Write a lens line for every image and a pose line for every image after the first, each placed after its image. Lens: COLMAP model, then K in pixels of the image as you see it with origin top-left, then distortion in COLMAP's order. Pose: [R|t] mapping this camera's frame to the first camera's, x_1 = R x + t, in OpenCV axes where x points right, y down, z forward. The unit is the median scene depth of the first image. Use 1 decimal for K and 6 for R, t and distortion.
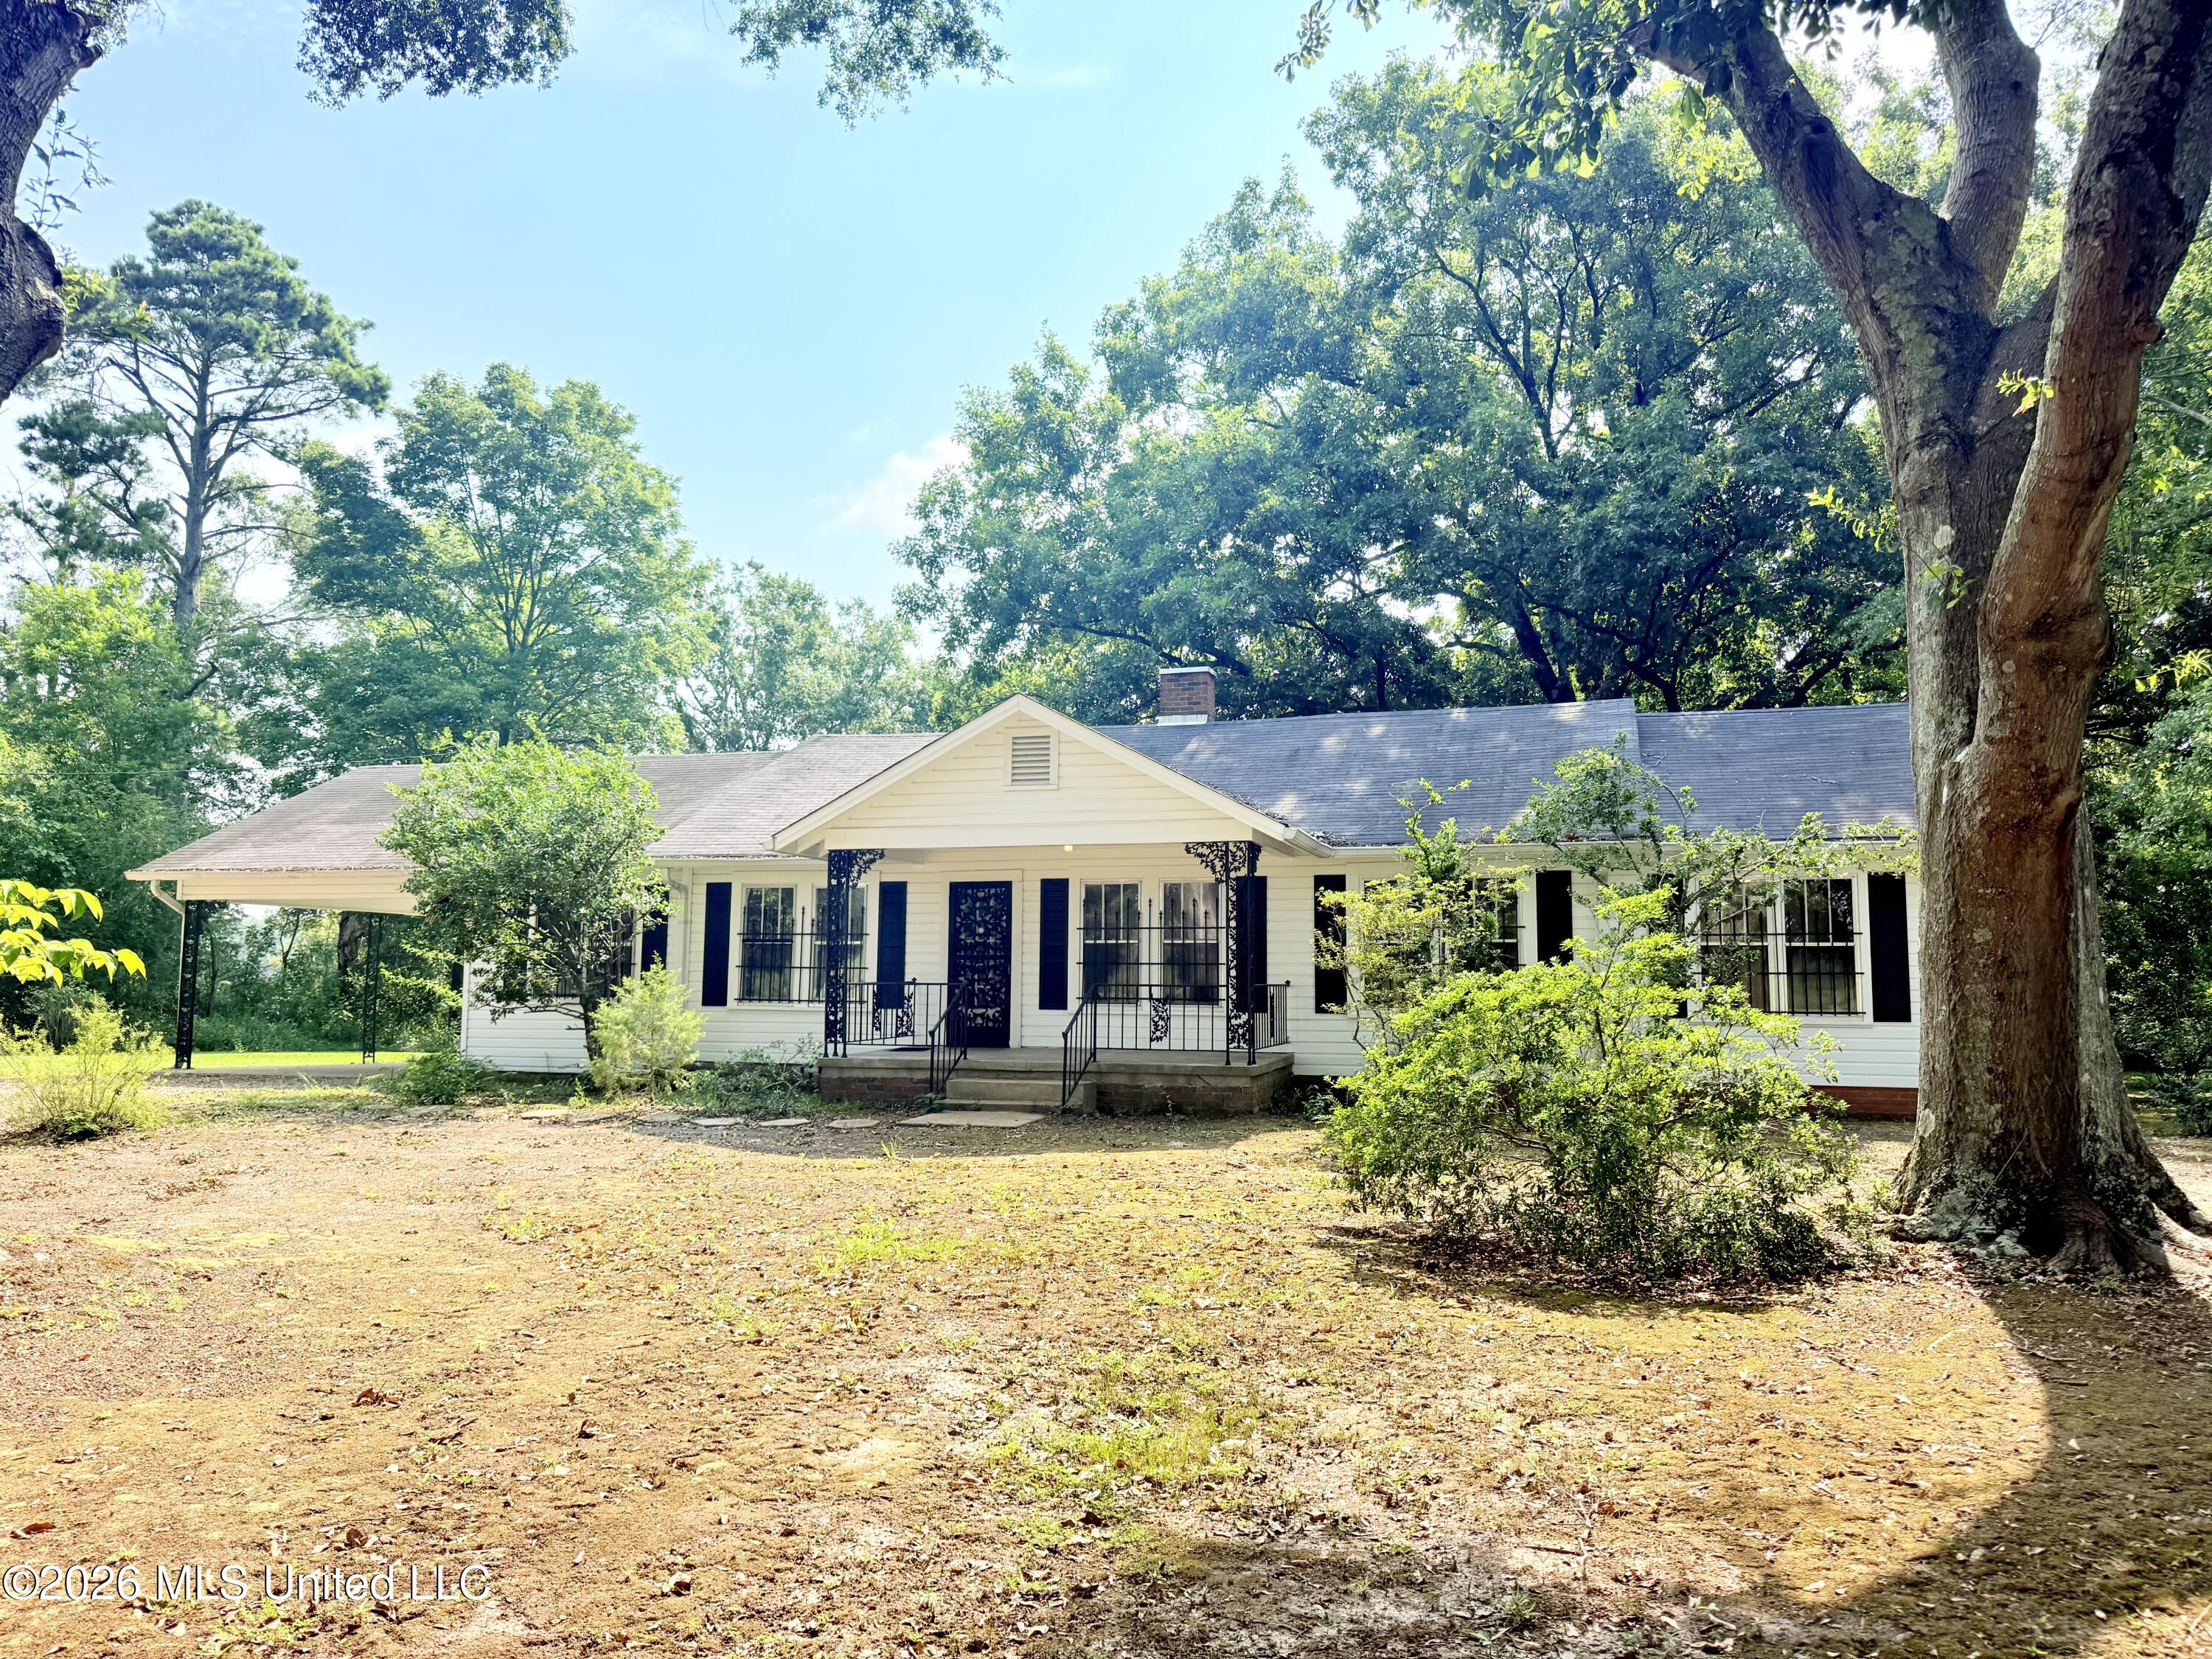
lens RADIAL K [[1515.8, 0, 1106.8], [0, 1515.8, 840.0], [0, 0, 1]] dist [0.055917, -0.073498]
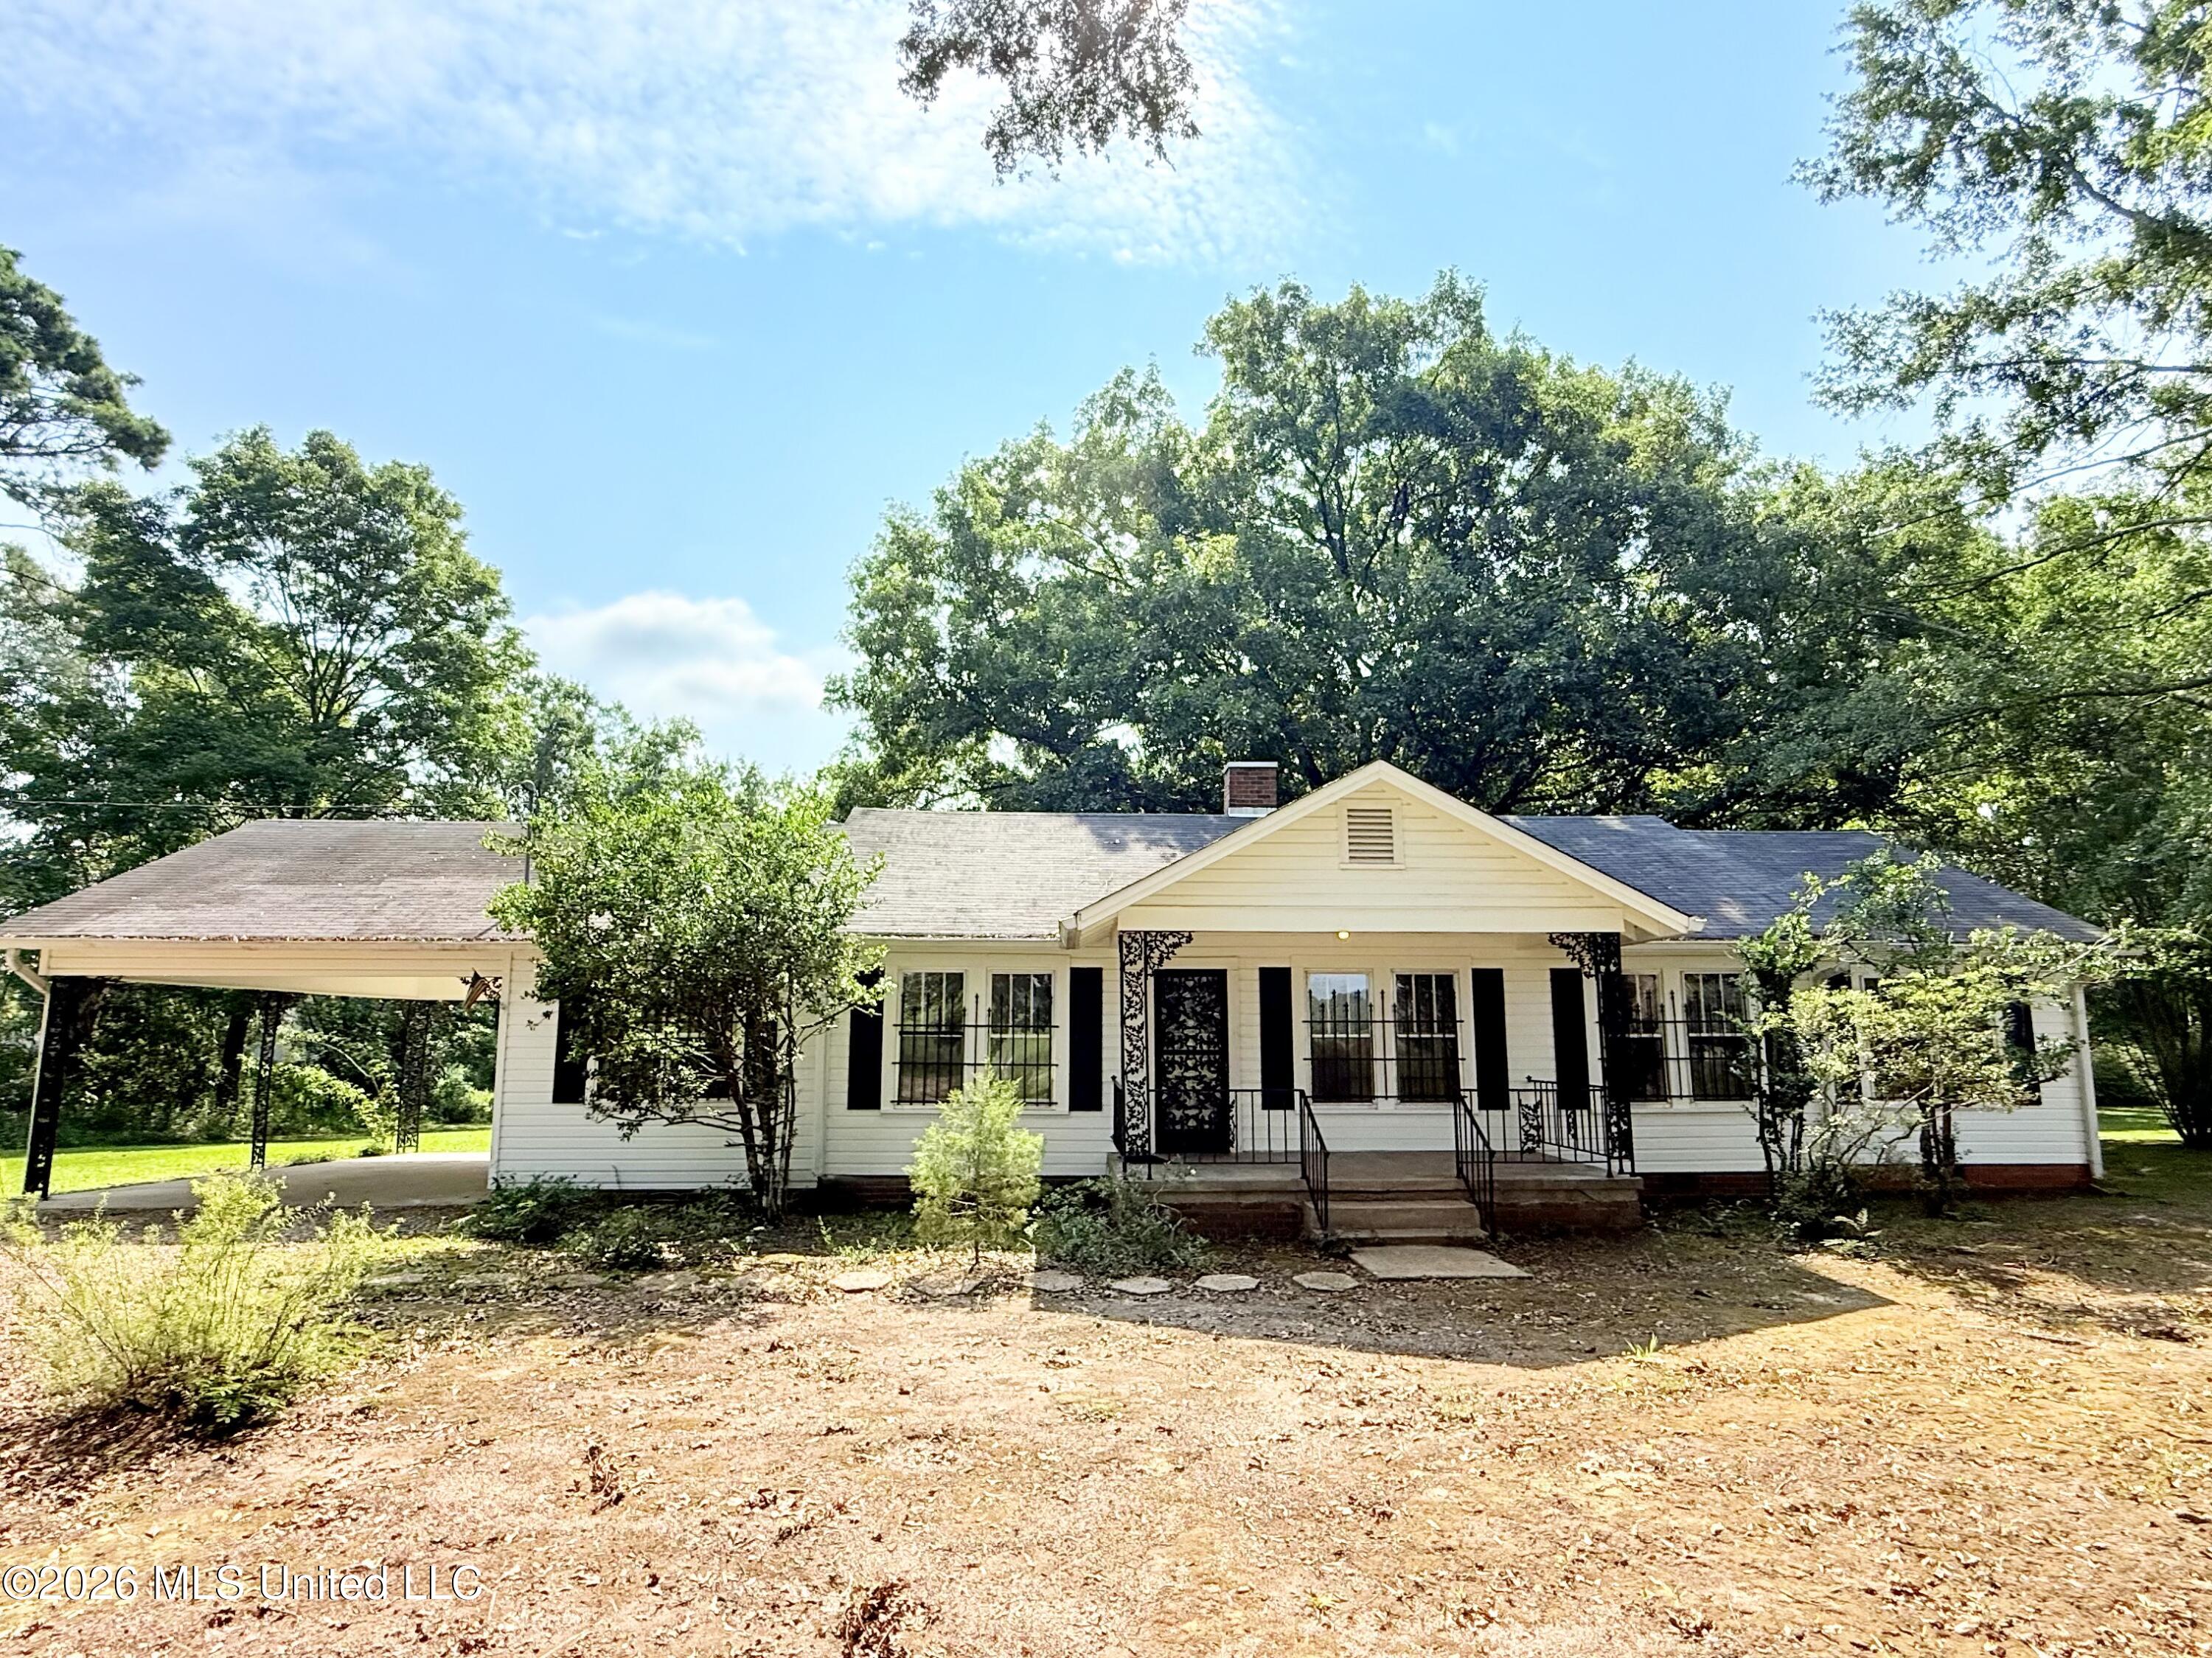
lens RADIAL K [[1165.6, 0, 1109.0], [0, 1165.6, 874.2], [0, 0, 1]] dist [0.000886, -0.001996]
pose [[0.945845, 0.042243, 0.321858, -0.293759], [-0.024761, 0.997997, -0.058217, 0.009657], [-0.323673, 0.047095, 0.944996, 0.280819]]
